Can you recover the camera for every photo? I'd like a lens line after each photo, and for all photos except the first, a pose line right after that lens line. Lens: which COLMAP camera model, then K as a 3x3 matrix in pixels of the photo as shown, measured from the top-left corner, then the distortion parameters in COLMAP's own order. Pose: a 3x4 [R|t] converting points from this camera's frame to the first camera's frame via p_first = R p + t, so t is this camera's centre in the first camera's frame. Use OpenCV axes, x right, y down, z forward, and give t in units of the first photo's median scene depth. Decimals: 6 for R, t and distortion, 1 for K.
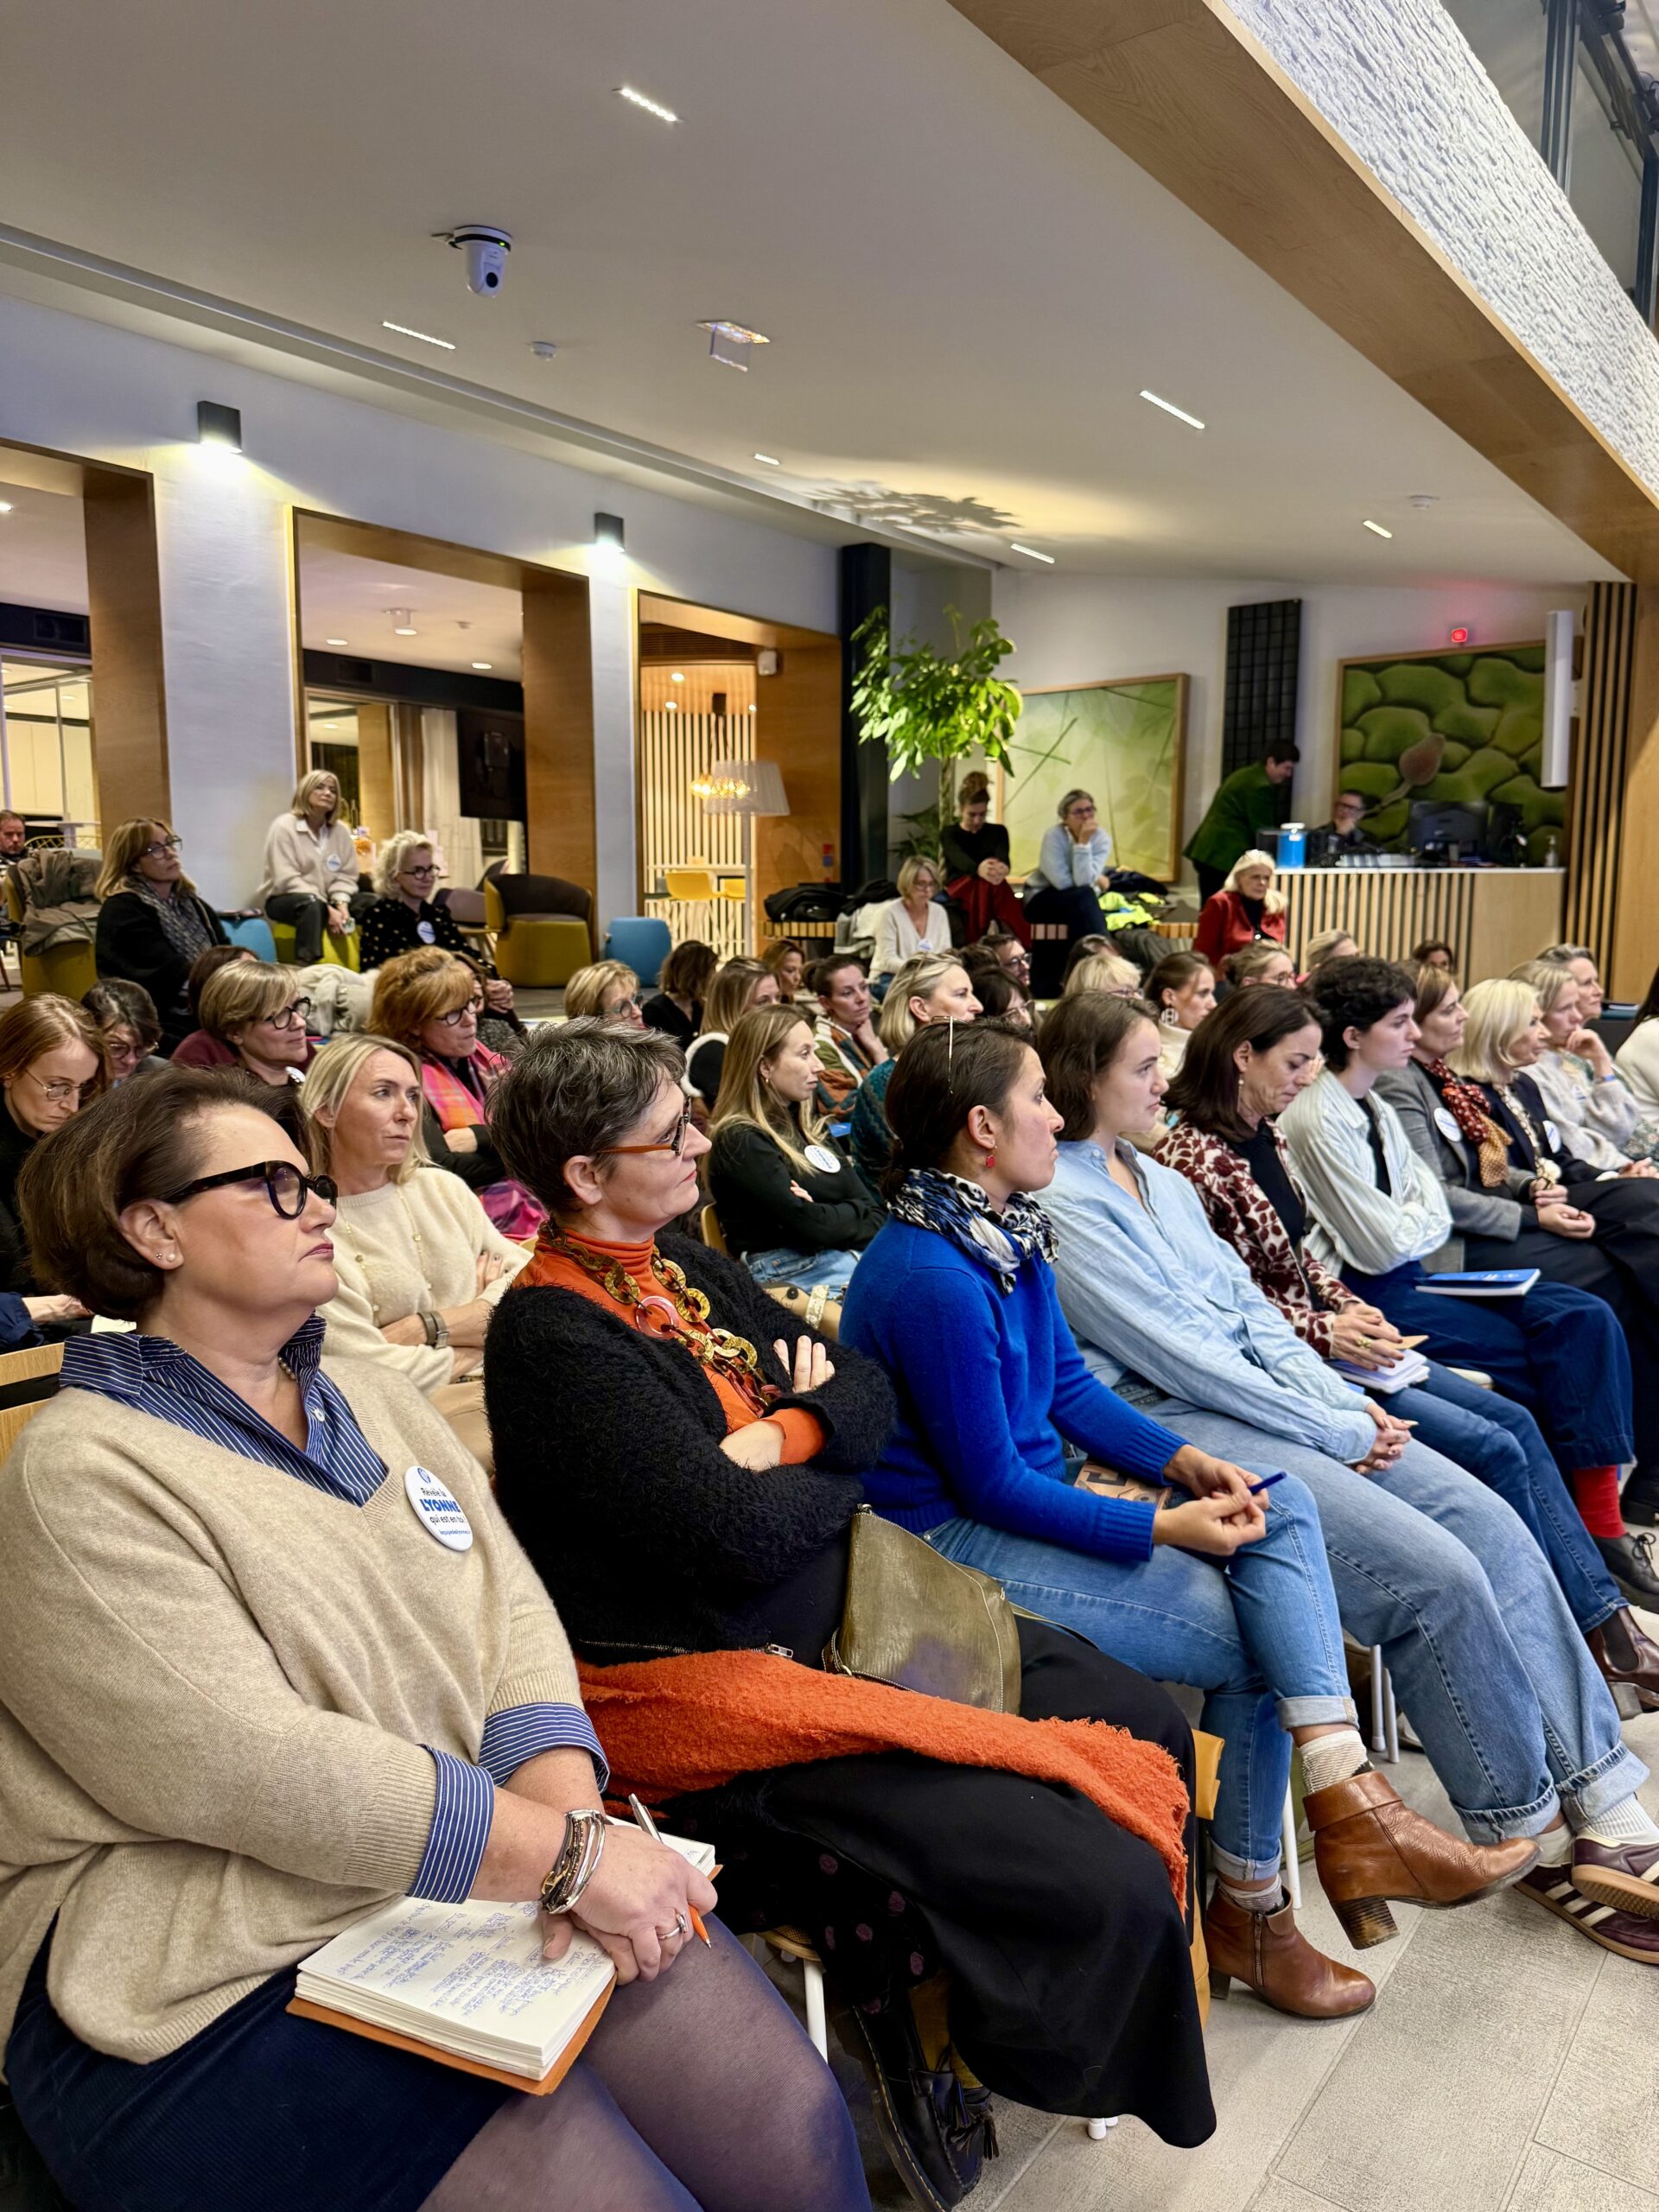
lens RADIAL K [[1574.9, 0, 824.5], [0, 1574.9, 1114.3], [0, 0, 1]] dist [0.029702, -0.040969]
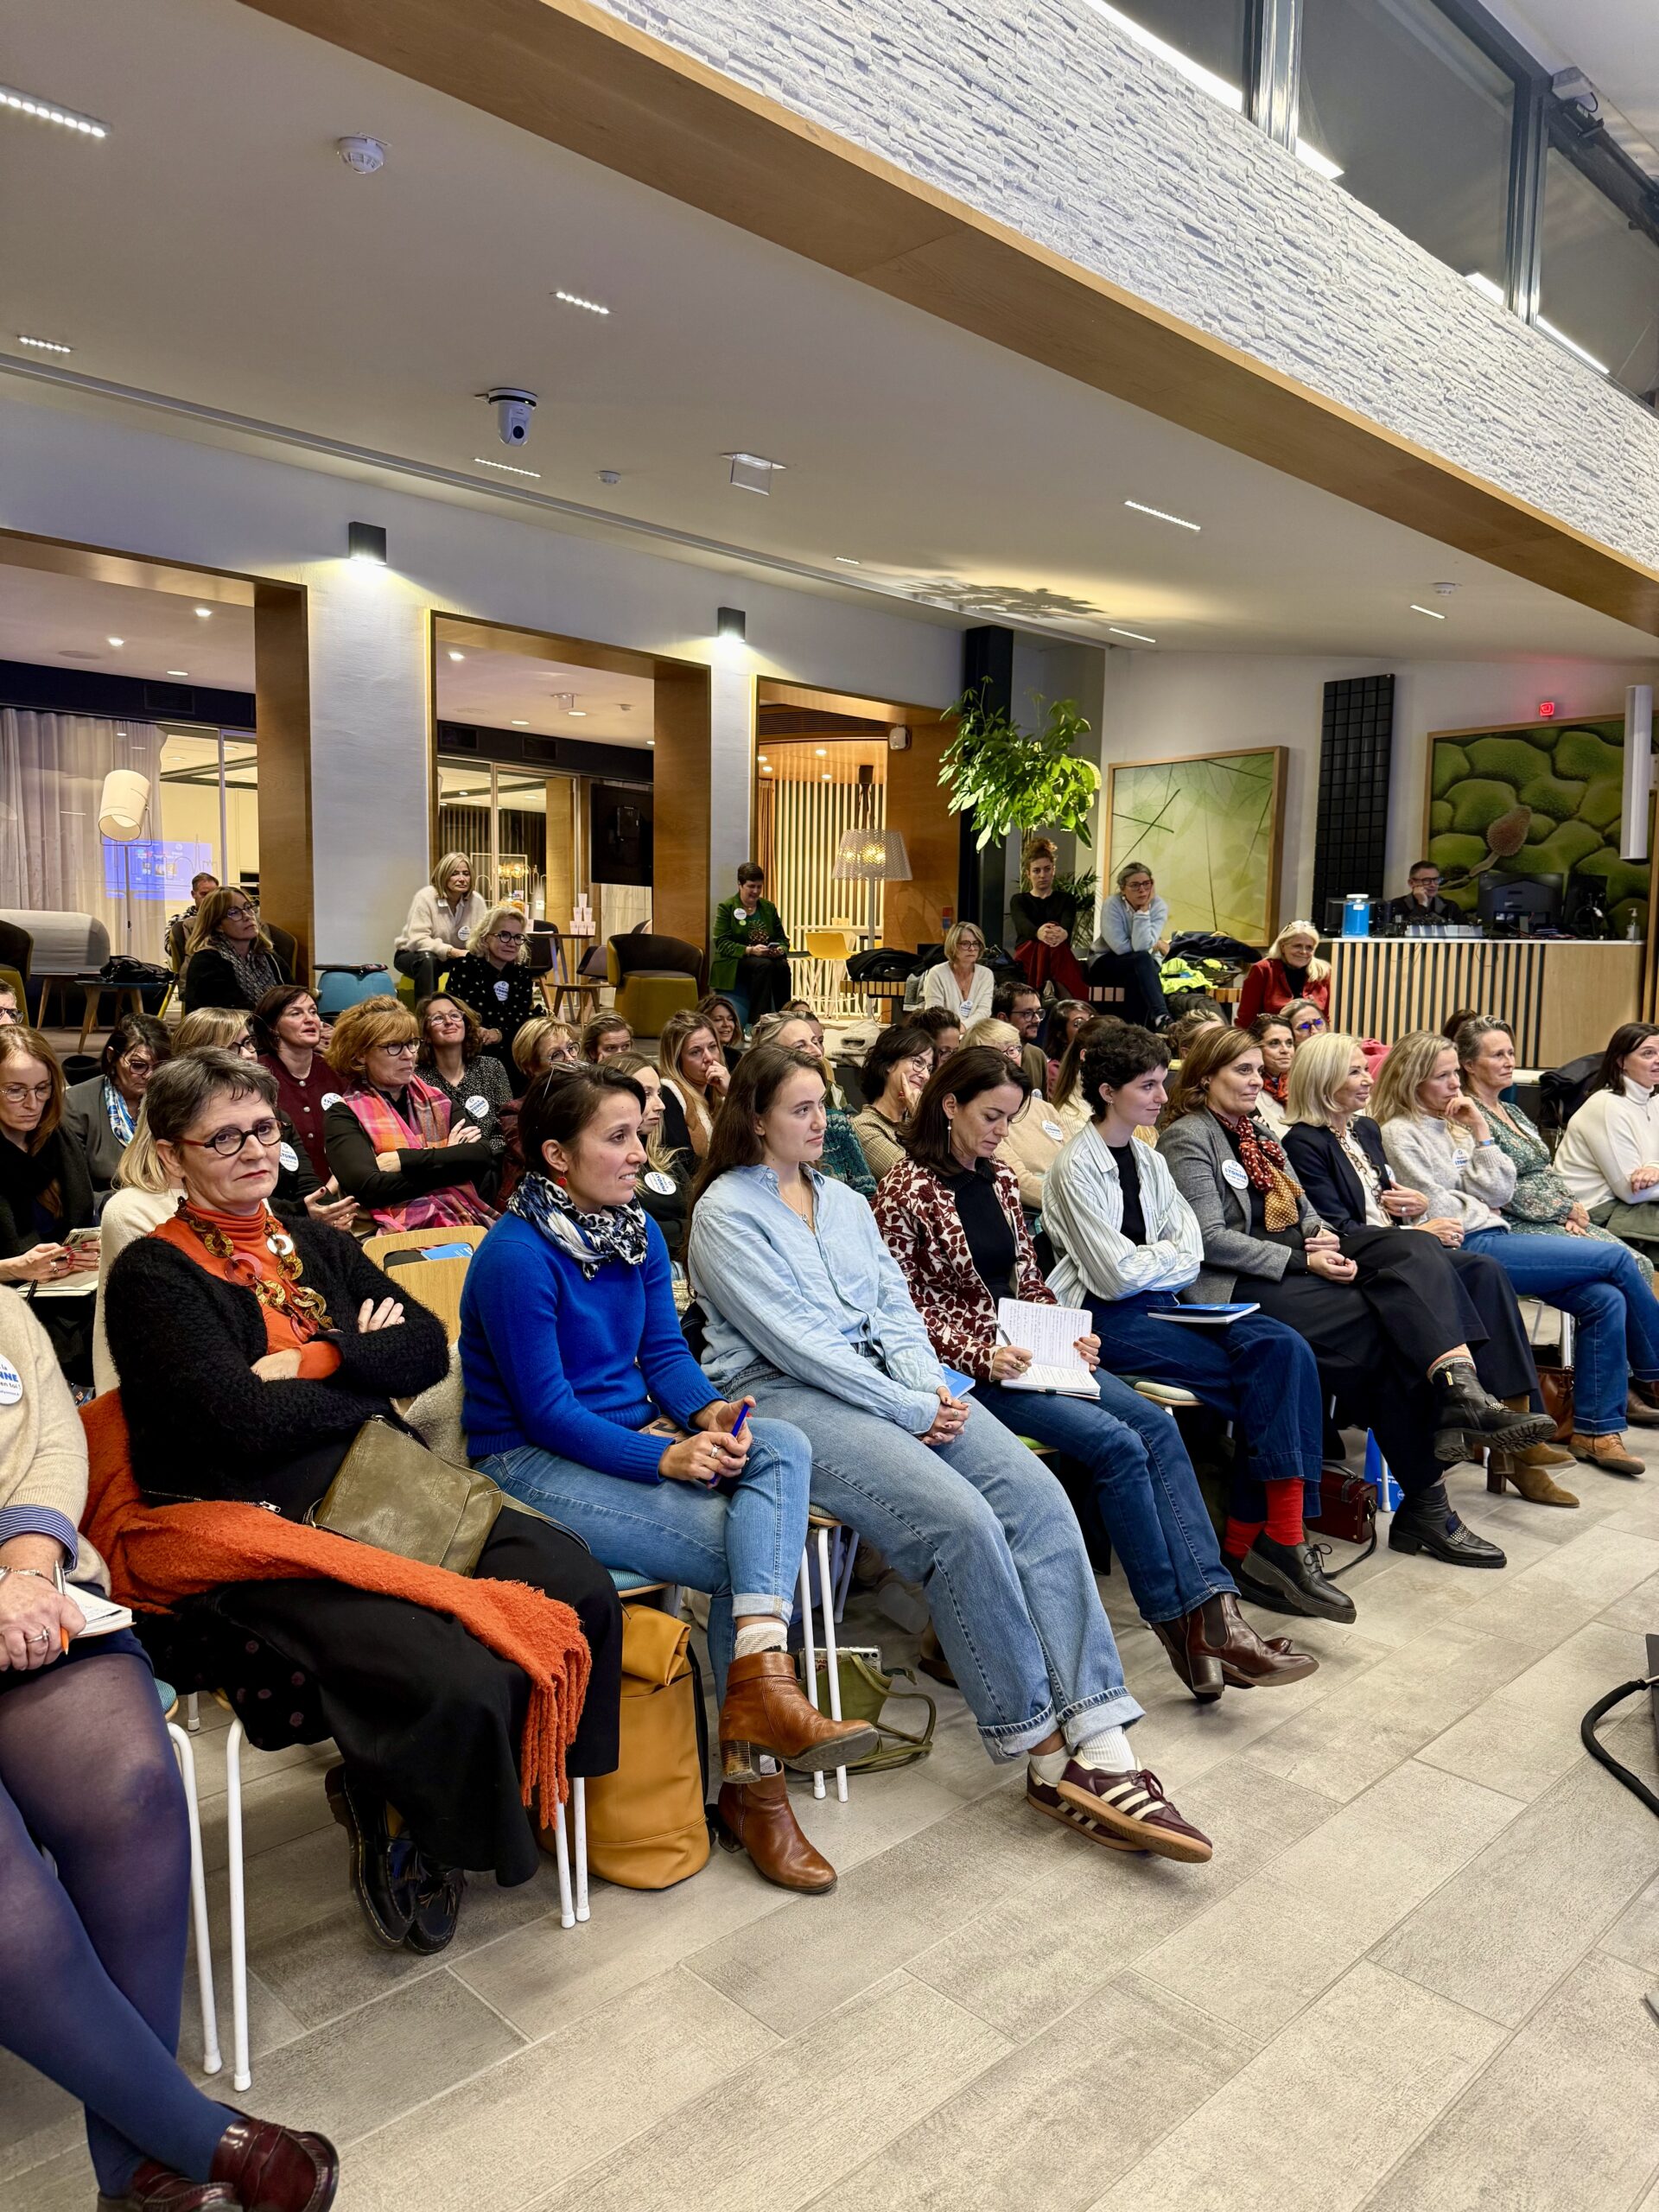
lens RADIAL K [[1574.9, 0, 829.9], [0, 1574.9, 1104.5], [0, 0, 1]] dist [0.029702, -0.040969]
pose [[0.988206, 0.027729, -0.150598, 0.200152], [-0.034064, 0.998633, -0.039648, 0.007895], [0.149293, 0.044311, 0.987800, -0.096173]]
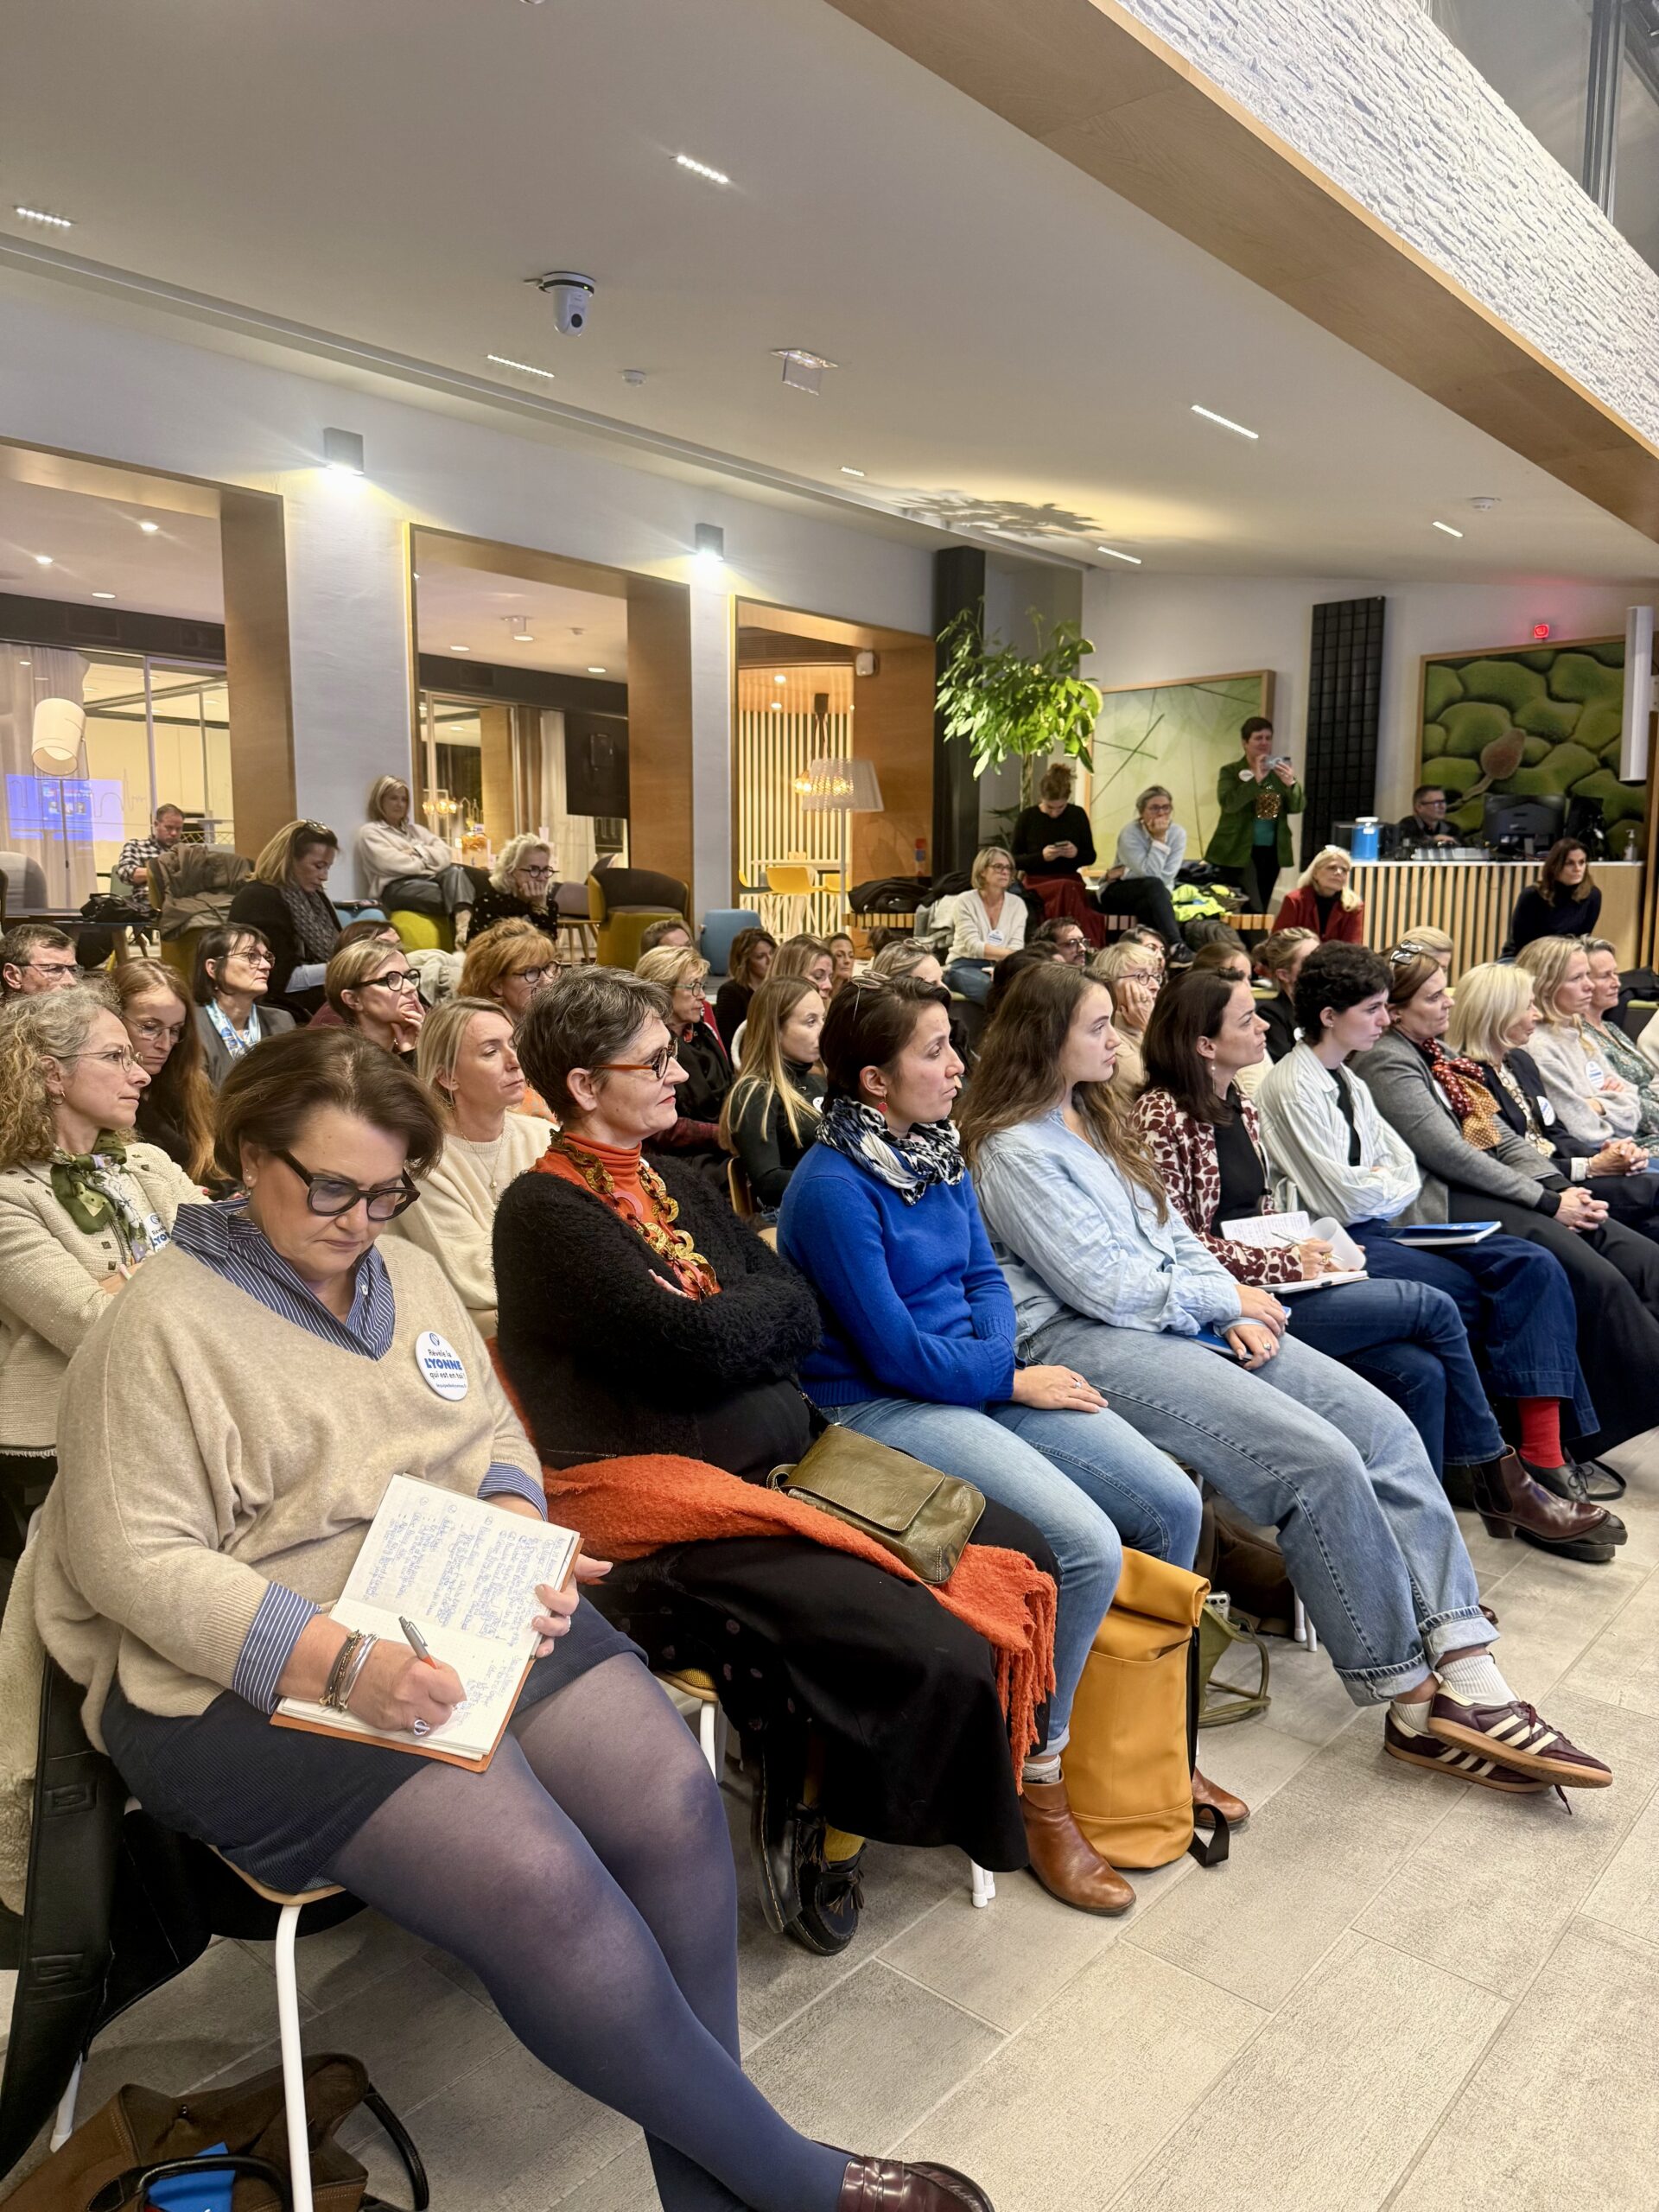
lens RADIAL K [[1574.9, 0, 830.5], [0, 1574.9, 1109.4], [0, 0, 1]] dist [0.029702, -0.040969]
pose [[0.997167, 0.011768, -0.074294, 0.050635], [-0.011877, 0.999929, -0.001026, 0.016245], [0.074277, 0.001906, 0.997236, -0.073380]]
